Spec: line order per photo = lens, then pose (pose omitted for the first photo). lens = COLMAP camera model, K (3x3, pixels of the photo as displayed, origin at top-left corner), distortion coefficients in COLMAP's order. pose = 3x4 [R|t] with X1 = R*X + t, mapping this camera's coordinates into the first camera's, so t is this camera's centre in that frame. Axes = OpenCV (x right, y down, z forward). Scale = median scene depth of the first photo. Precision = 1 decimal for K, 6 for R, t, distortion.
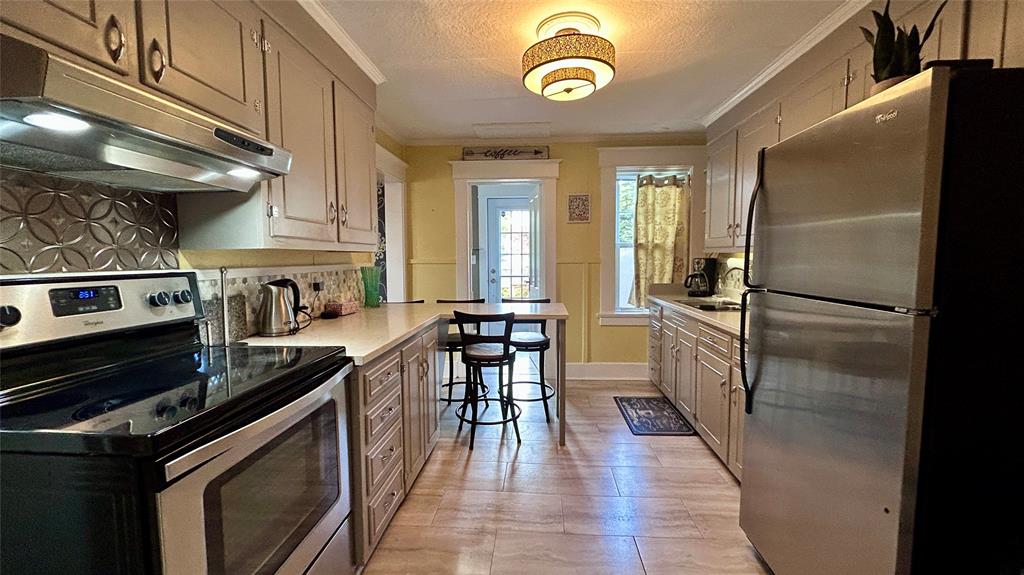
lens RADIAL K [[417.1, 0, 512.0], [0, 417.1, 287.5], [0, 0, 1]] dist [0.000176, 0.000161]
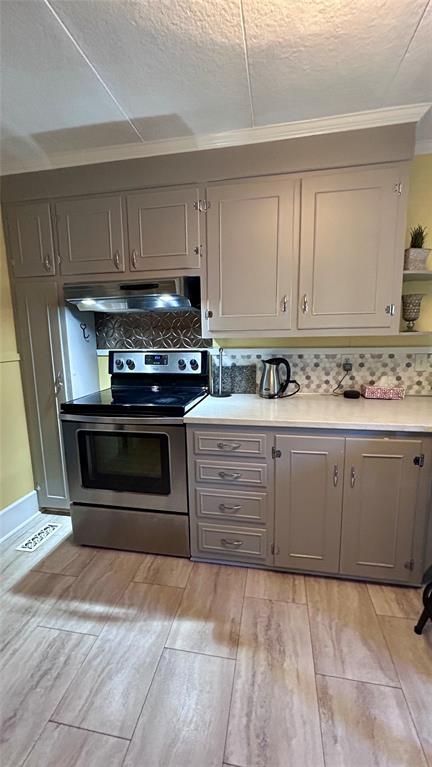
lens RADIAL K [[312.5, 0, 216.0], [0, 312.5, 383.5], [0, 0, 1]] dist [0.000176, 0.000161]
pose [[-0.117429, 0.148285, -0.981948, 0.576511], [-0.055601, 0.986257, 0.155585, -0.099398], [0.991524, 0.072868, -0.107571, 1.074075]]
